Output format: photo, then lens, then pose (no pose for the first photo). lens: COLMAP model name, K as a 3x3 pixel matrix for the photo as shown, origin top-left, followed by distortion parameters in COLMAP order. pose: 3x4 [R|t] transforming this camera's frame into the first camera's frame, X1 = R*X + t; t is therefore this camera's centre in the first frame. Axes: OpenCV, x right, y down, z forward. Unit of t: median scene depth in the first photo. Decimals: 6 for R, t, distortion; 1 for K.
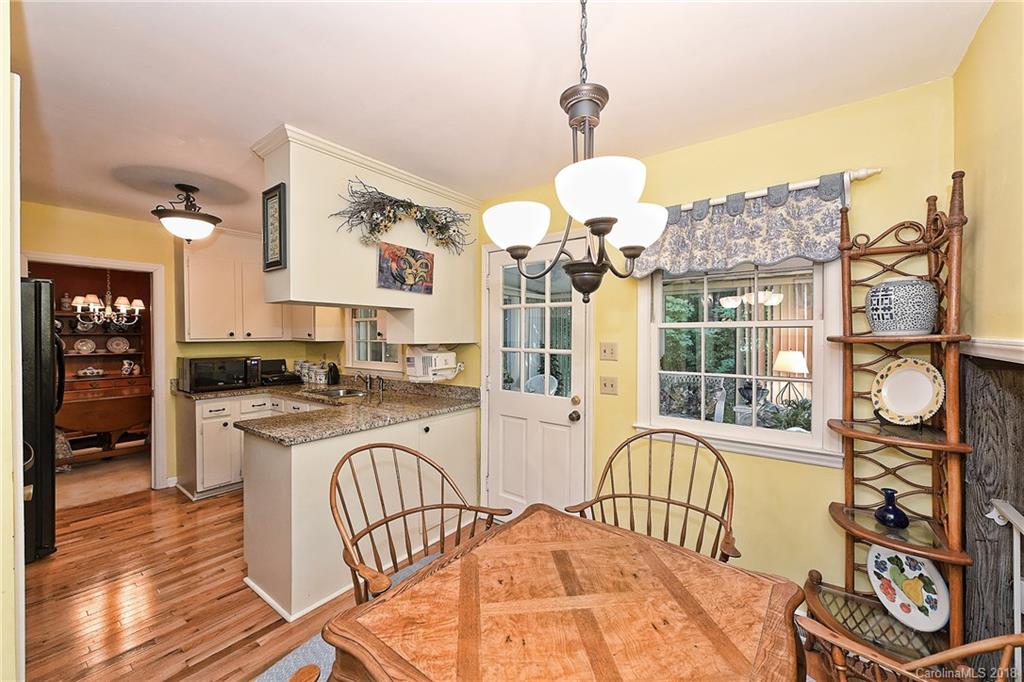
lens RADIAL K [[402.8, 0, 511.0], [0, 402.8, 337.9], [0, 0, 1]] dist [-0.000537, -0.000326]
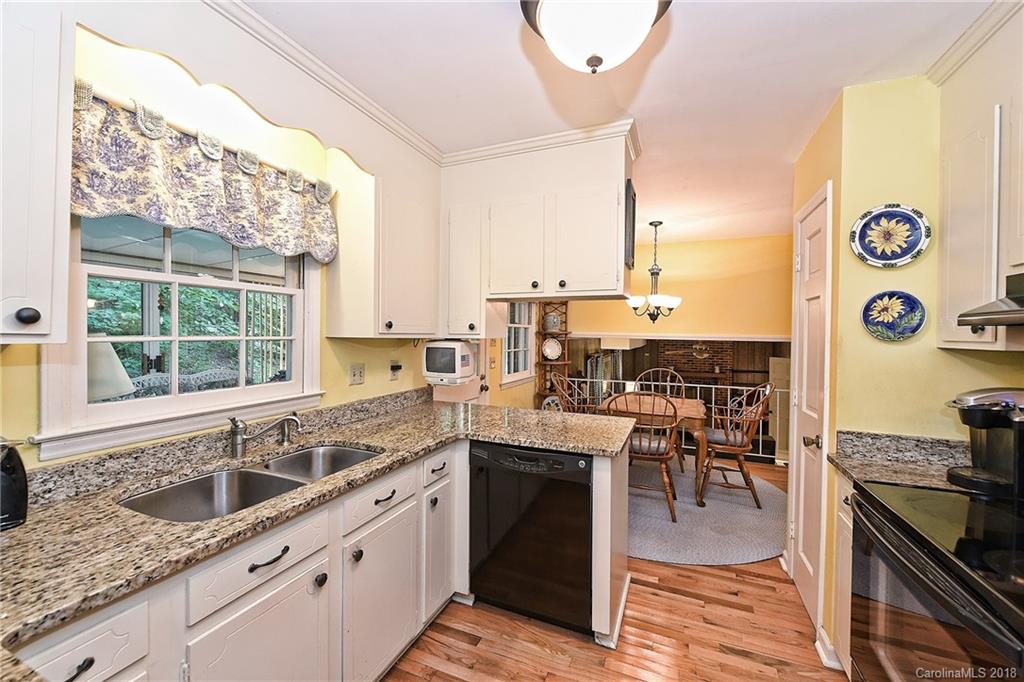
lens RADIAL K [[402.8, 0, 513.0], [0, 402.8, 336.8], [0, 0, 1]] dist [-0.000537, -0.000326]
pose [[-0.251995, -0.014363, 0.967622, -1.815182], [-0.004087, 0.999897, 0.013778, -0.006182], [-0.967720, -0.000483, -0.252028, 1.858349]]
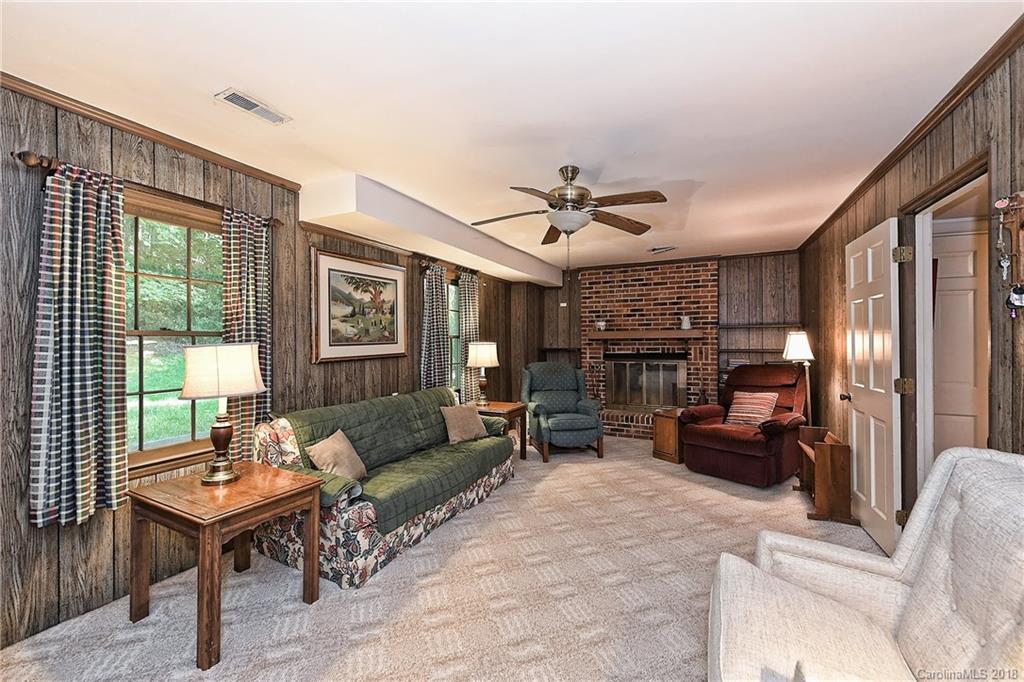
lens RADIAL K [[402.8, 0, 516.8], [0, 402.8, 341.3], [0, 0, 1]] dist [-0.000537, -0.000326]
pose [[-0.210565, 0.001164, 0.977579, 0.616707], [0.008819, 0.999961, 0.000709, 0.695005], [-0.977540, 0.008770, -0.210567, -0.799549]]
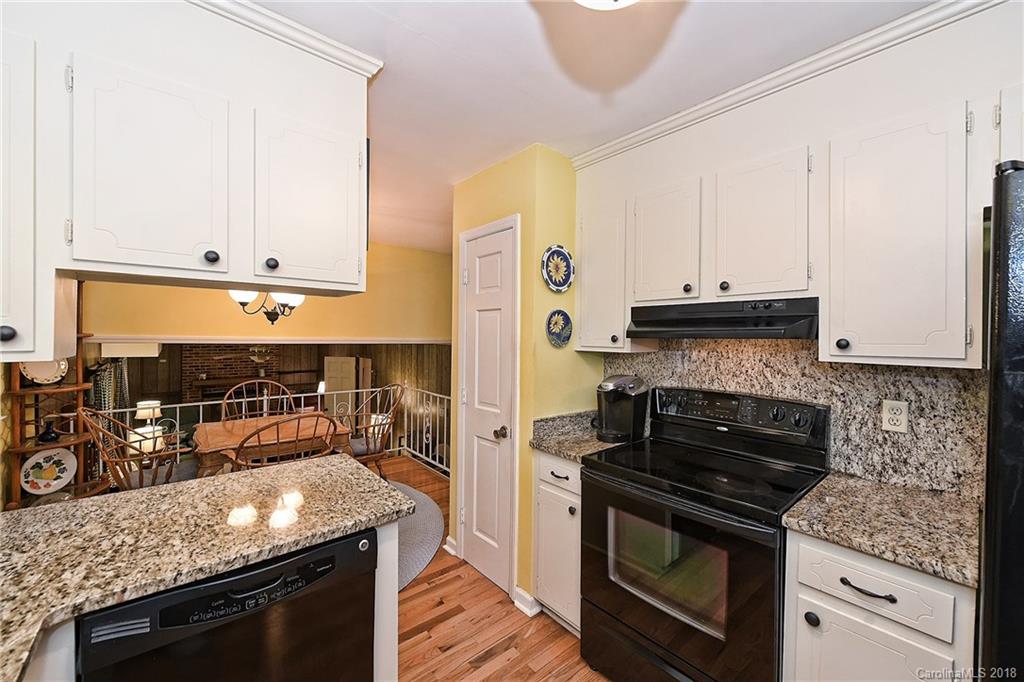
lens RADIAL K [[402.8, 0, 516.4], [0, 402.8, 337.2], [0, 0, 1]] dist [-0.000537, -0.000326]
pose [[-0.978421, -0.013042, 0.206211, -1.264560], [-0.011200, 0.999886, 0.010096, -0.028068], [-0.206319, 0.007569, -0.978455, 2.036755]]
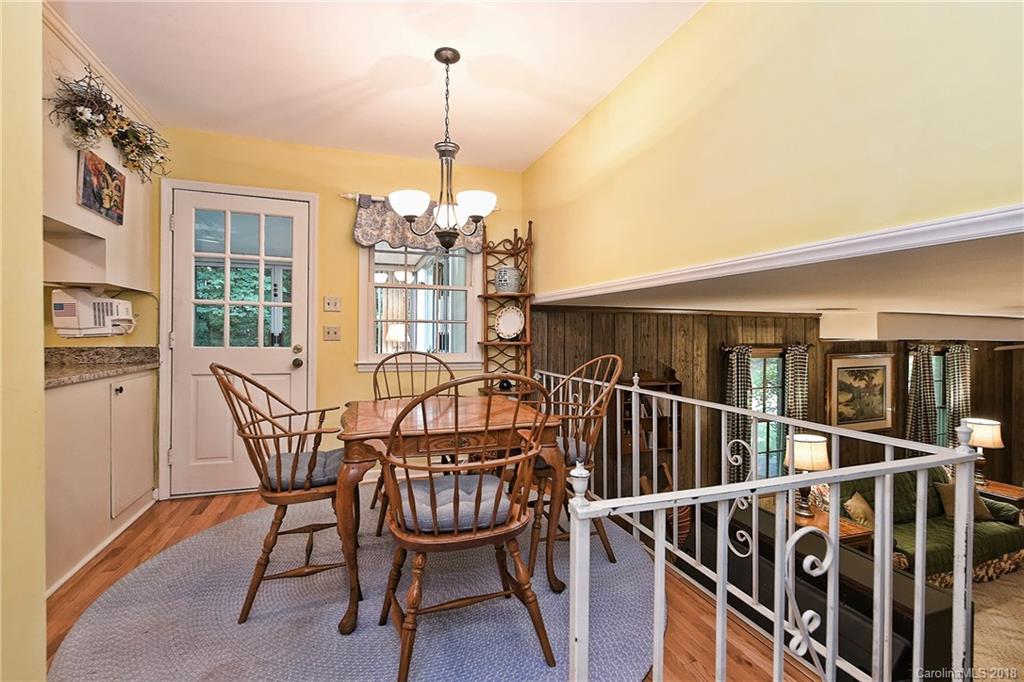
lens RADIAL K [[470.6, 0, 525.4], [0, 470.6, 332.3], [0, 0, 1]] dist [-0.003940, -0.000574]
pose [[0.537729, 0.006653, 0.843092, -0.862672], [-0.001842, 0.999976, -0.006717, 0.175074], [-0.843116, 0.002059, 0.537728, -0.302566]]
